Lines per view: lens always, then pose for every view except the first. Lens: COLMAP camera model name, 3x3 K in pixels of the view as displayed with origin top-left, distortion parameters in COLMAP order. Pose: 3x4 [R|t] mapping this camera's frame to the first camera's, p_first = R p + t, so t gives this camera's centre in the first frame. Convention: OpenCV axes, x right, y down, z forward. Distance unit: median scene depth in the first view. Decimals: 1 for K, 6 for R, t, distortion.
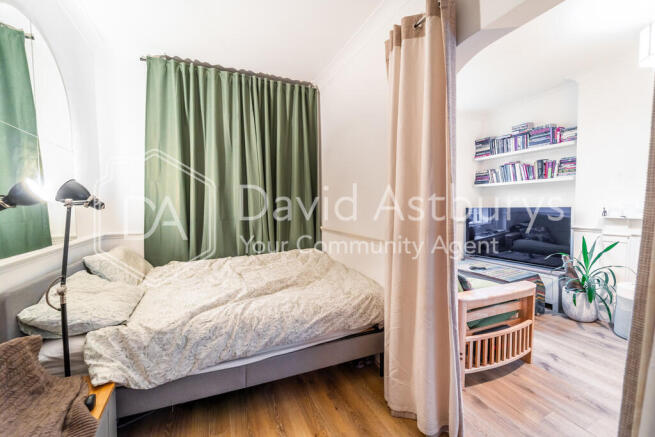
lens RADIAL K [[267.0, 0, 323.9], [0, 267.0, 217.1], [0, 0, 1]] dist [0.001900, -0.001723]
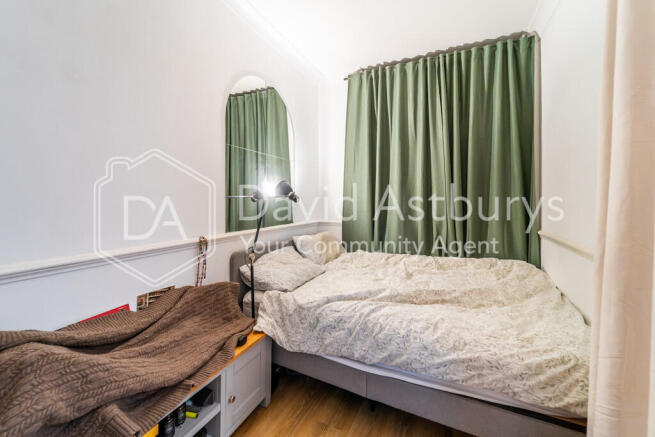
lens RADIAL K [[267.0, 0, 322.2], [0, 267.0, 203.3], [0, 0, 1]] dist [0.001900, -0.001723]
pose [[0.649916, 0.012416, -0.759905, 0.270064], [-0.039325, 0.999077, -0.017310, -0.004135], [0.758988, 0.041133, 0.649804, 0.237576]]
